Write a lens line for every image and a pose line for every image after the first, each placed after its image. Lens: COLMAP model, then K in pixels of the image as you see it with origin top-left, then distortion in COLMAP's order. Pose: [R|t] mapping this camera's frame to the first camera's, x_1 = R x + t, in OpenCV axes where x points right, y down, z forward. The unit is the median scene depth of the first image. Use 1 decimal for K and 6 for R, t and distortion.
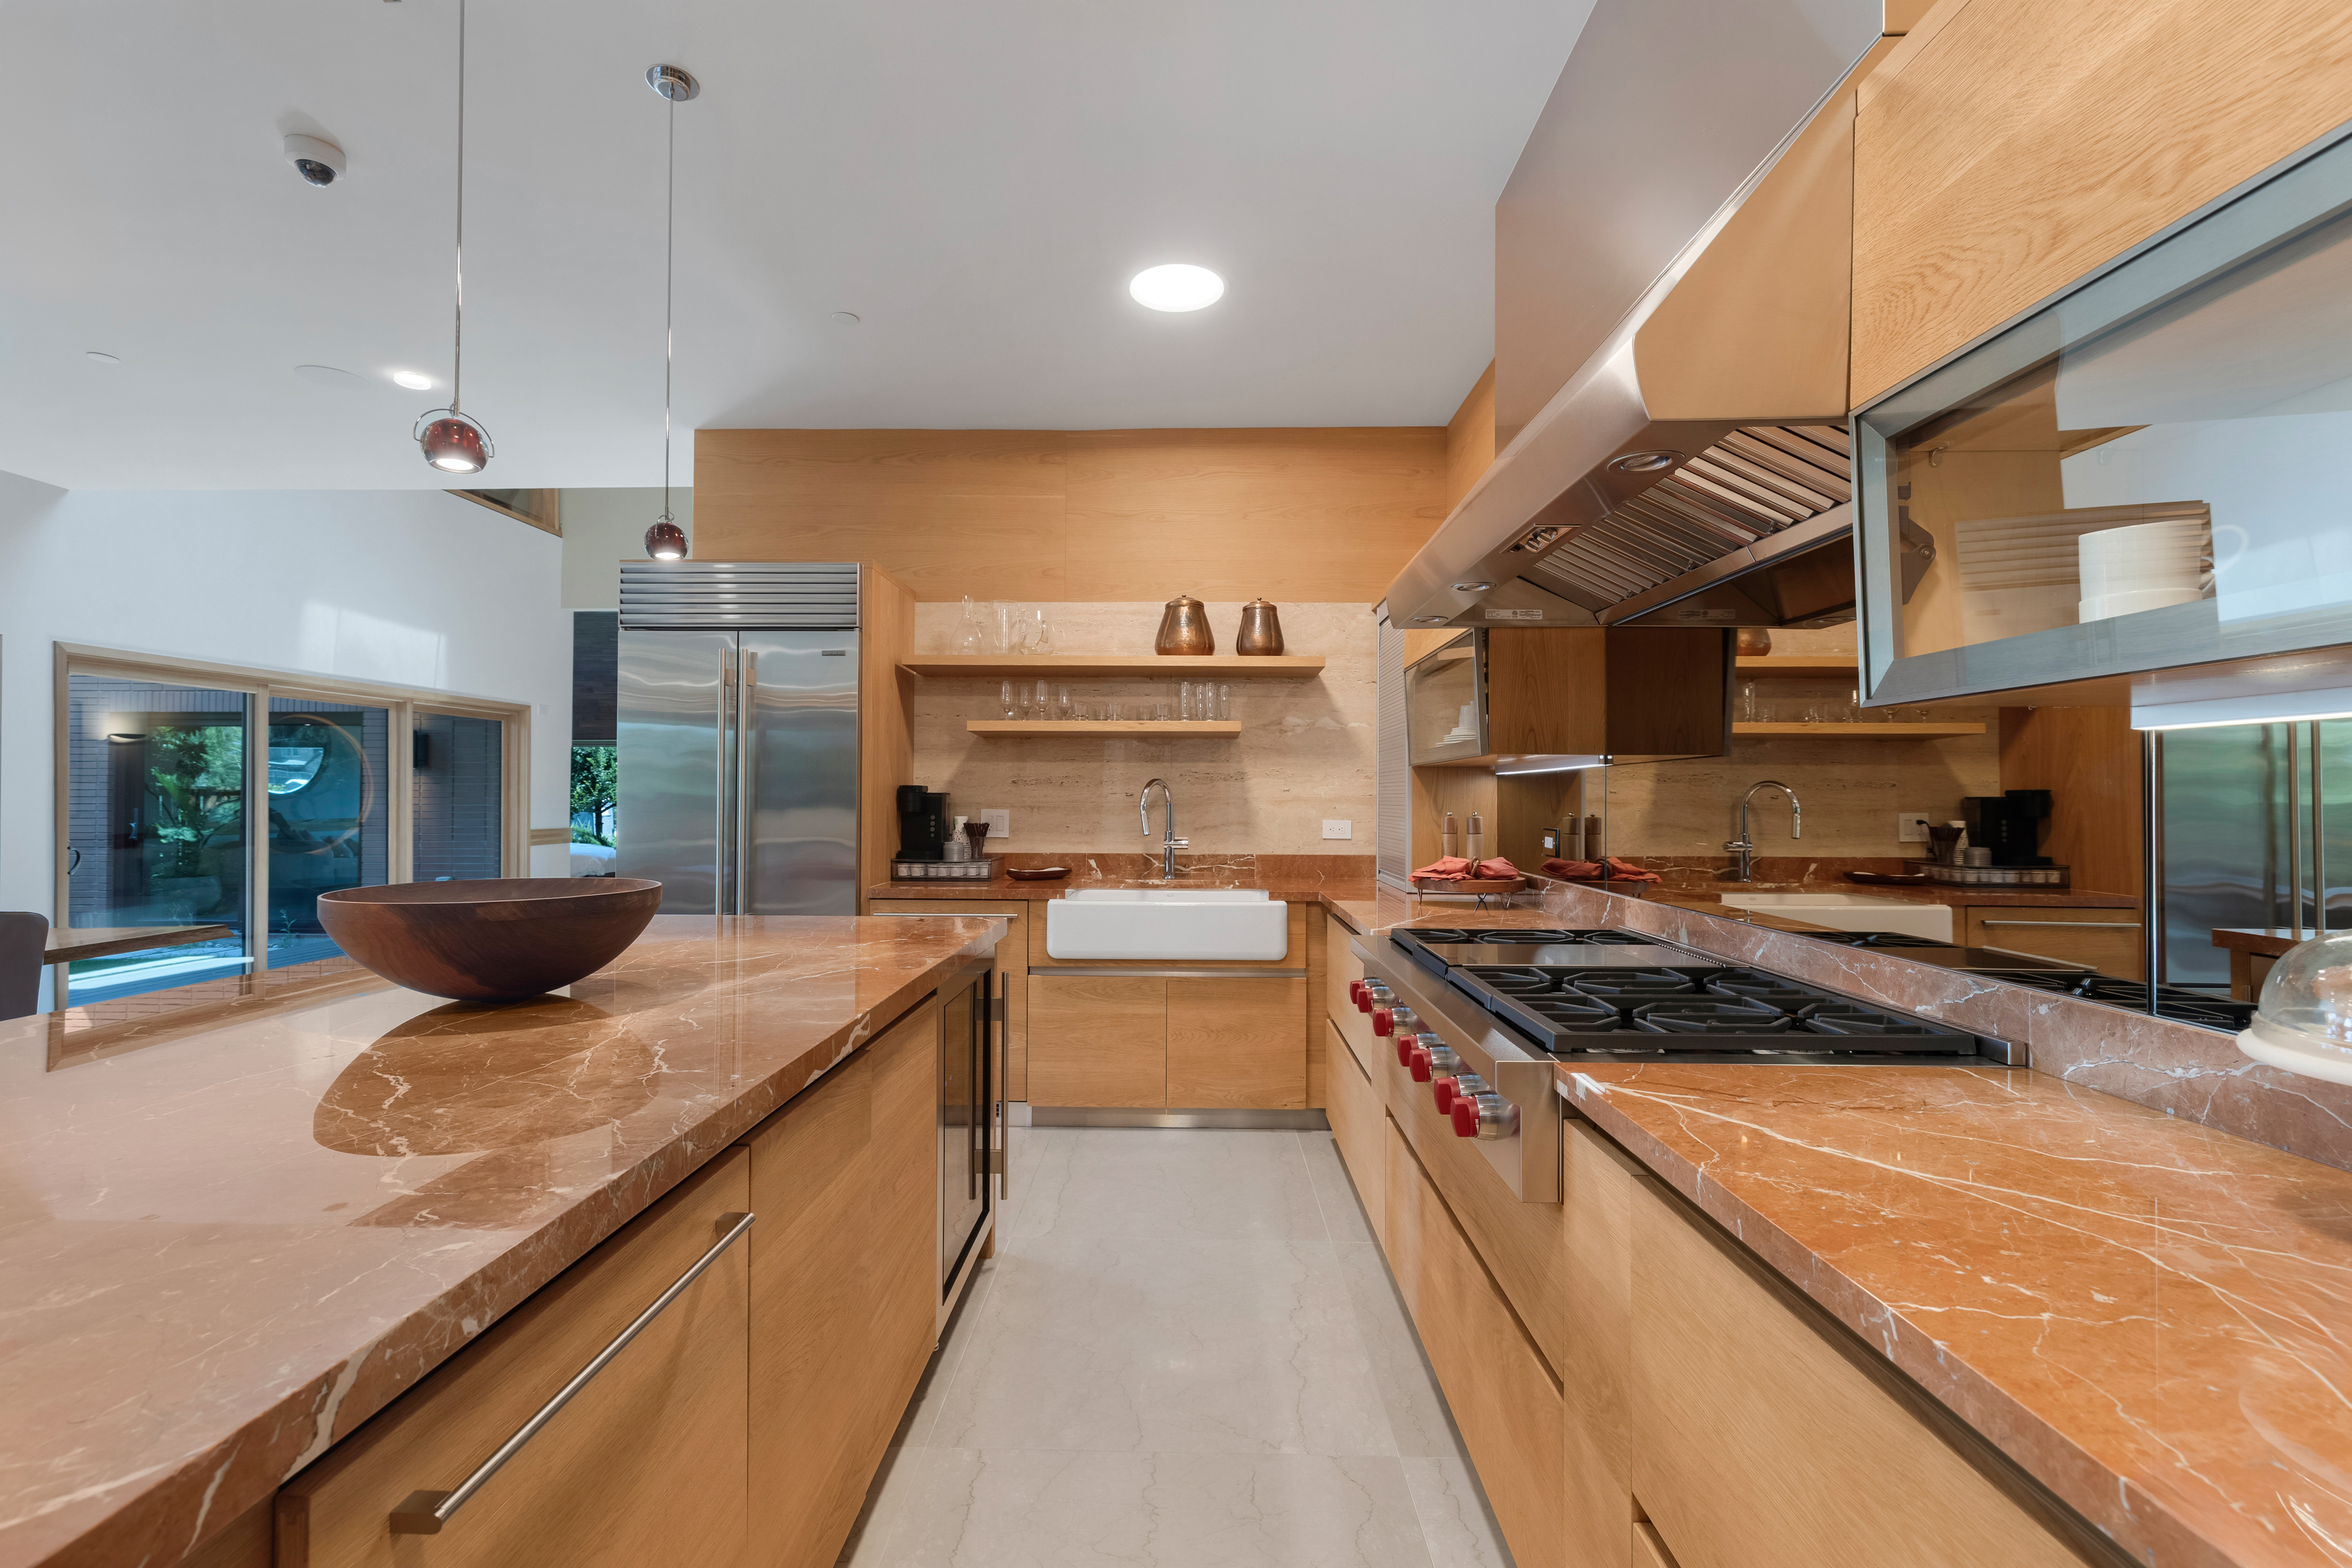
lens RADIAL K [[993.7, 0, 1170.3], [0, 993.7, 792.5], [0, 0, 1]] dist [0.009054, -0.000154]
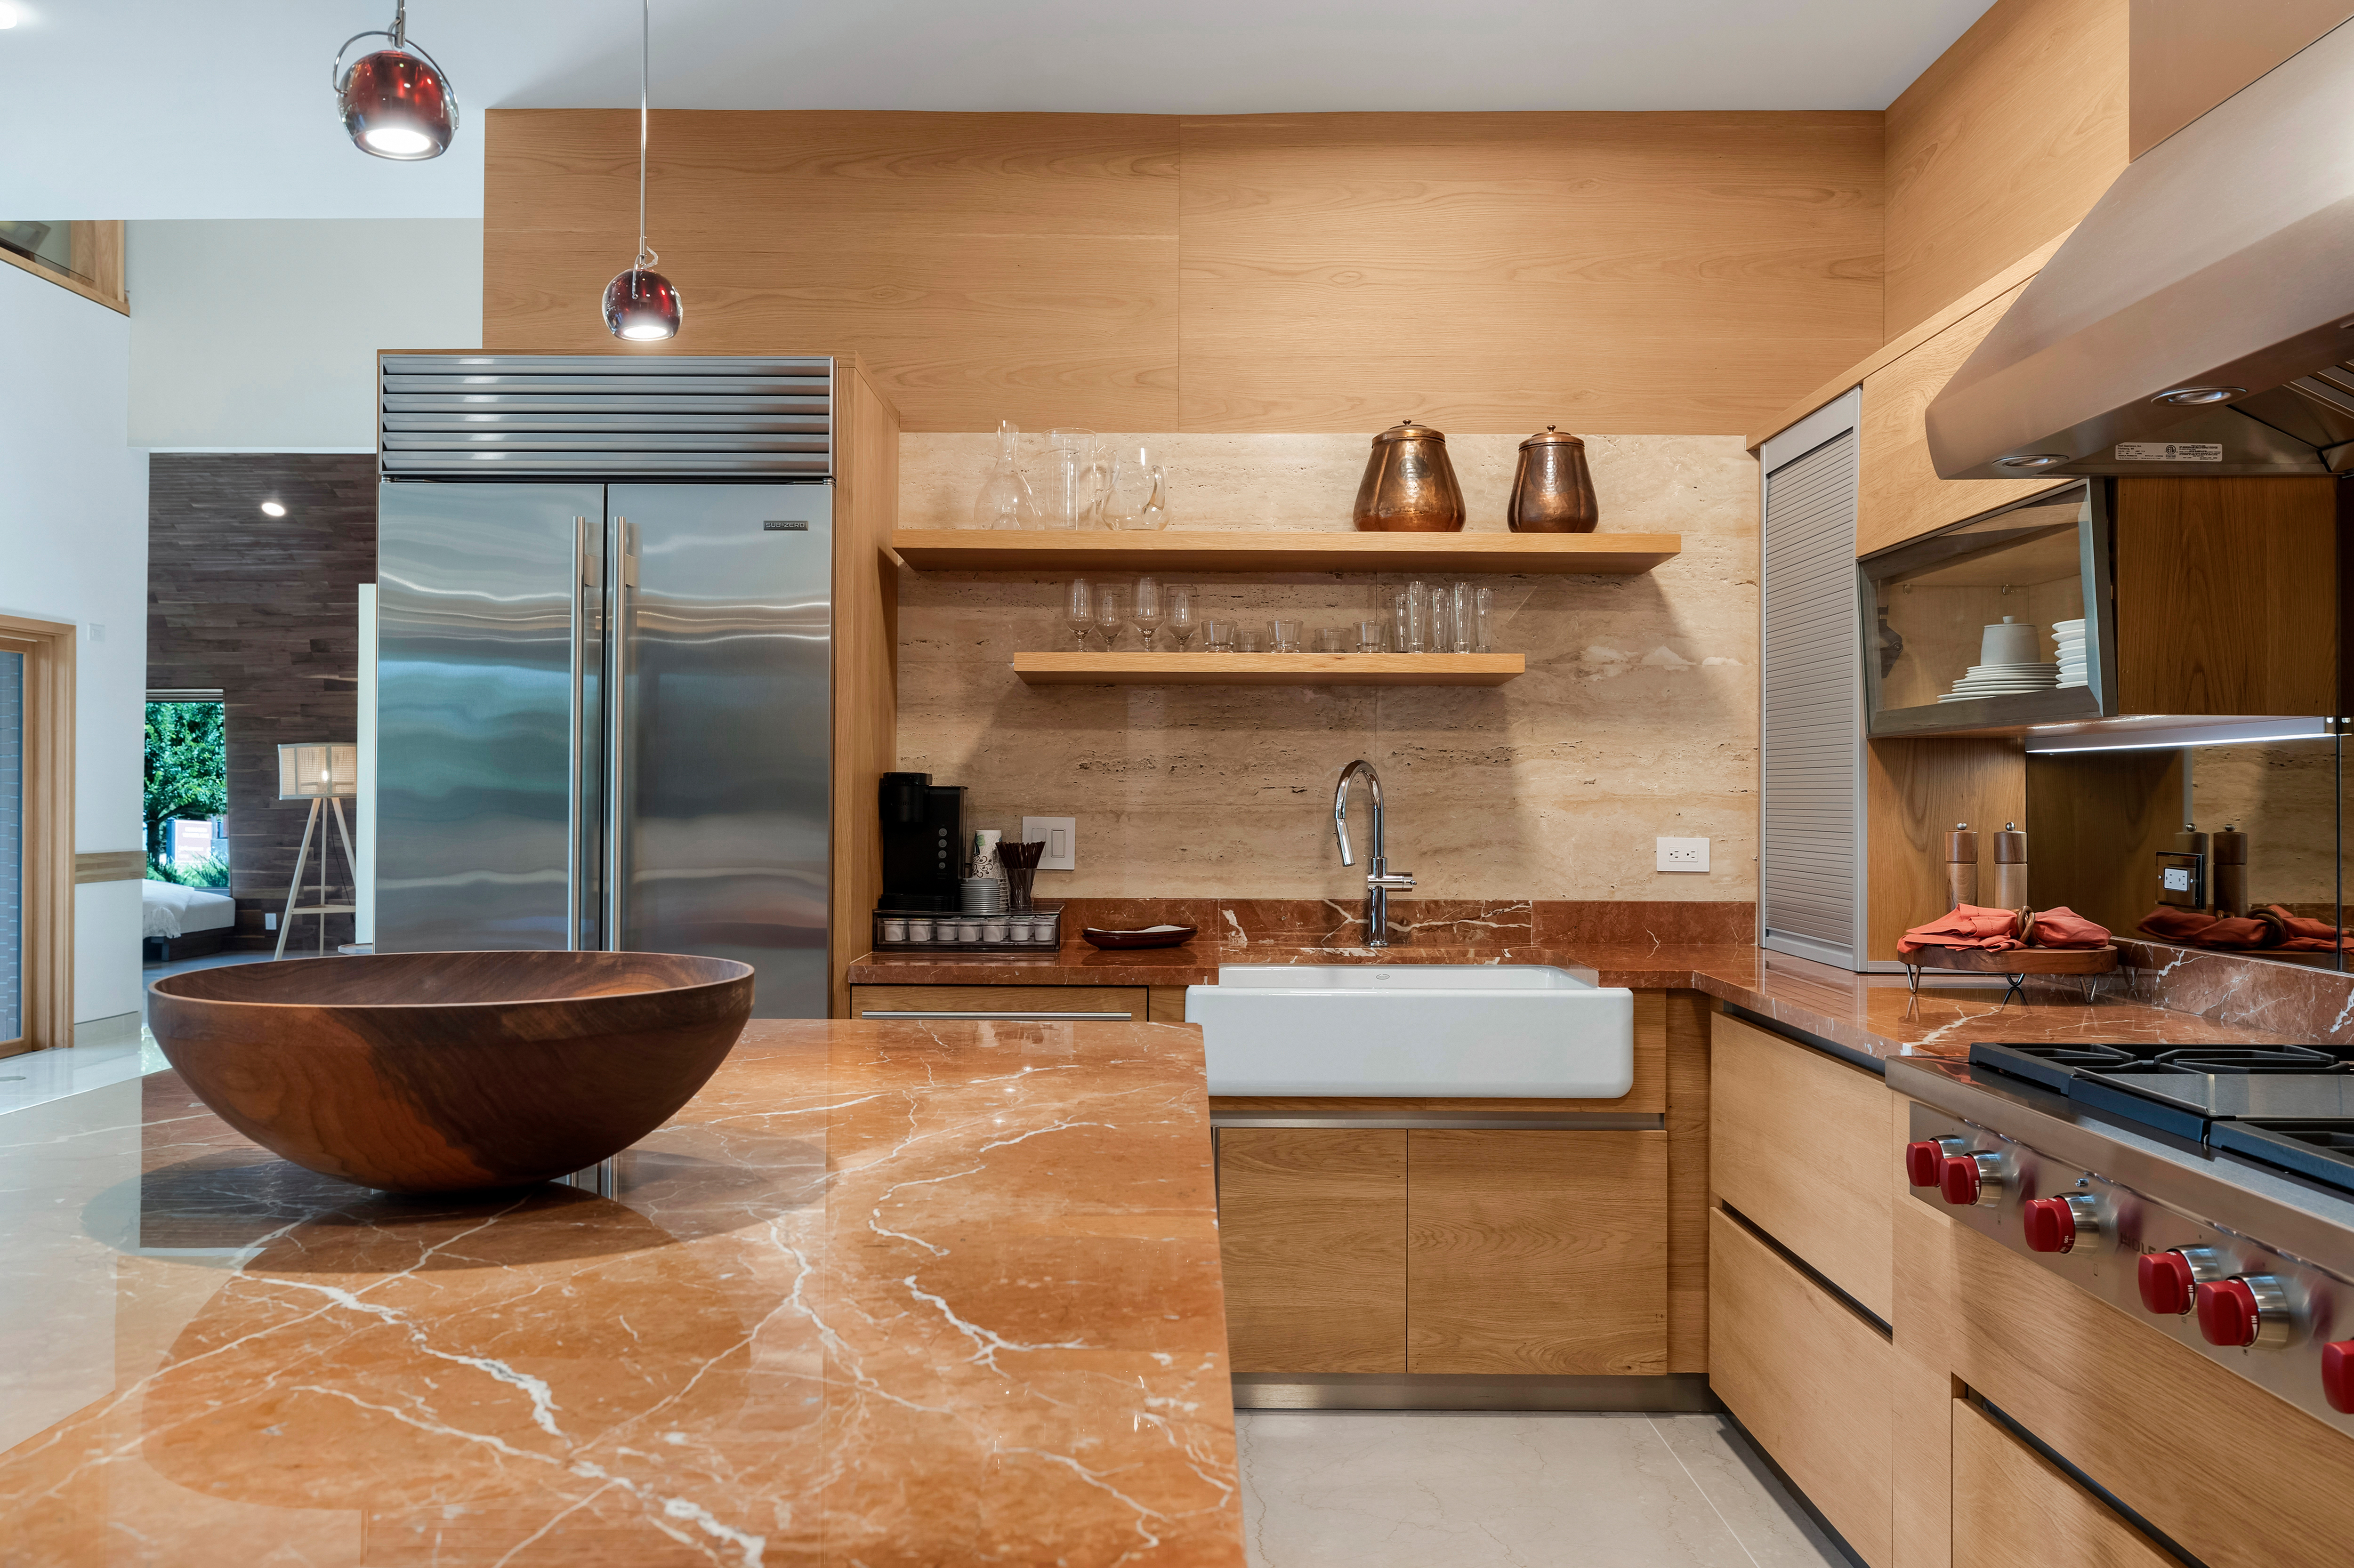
lens RADIAL K [[1790.1, 0, 1179.2], [0, 1790.1, 783.0], [0, 0, 1]] dist [0.007180, 0.012001]
pose [[0.999840, 0.000238, 0.017893, -0.132460], [-0.000212, 0.999999, -0.001470, -0.000117], [-0.017894, 0.001466, 0.999839, 0.031382]]
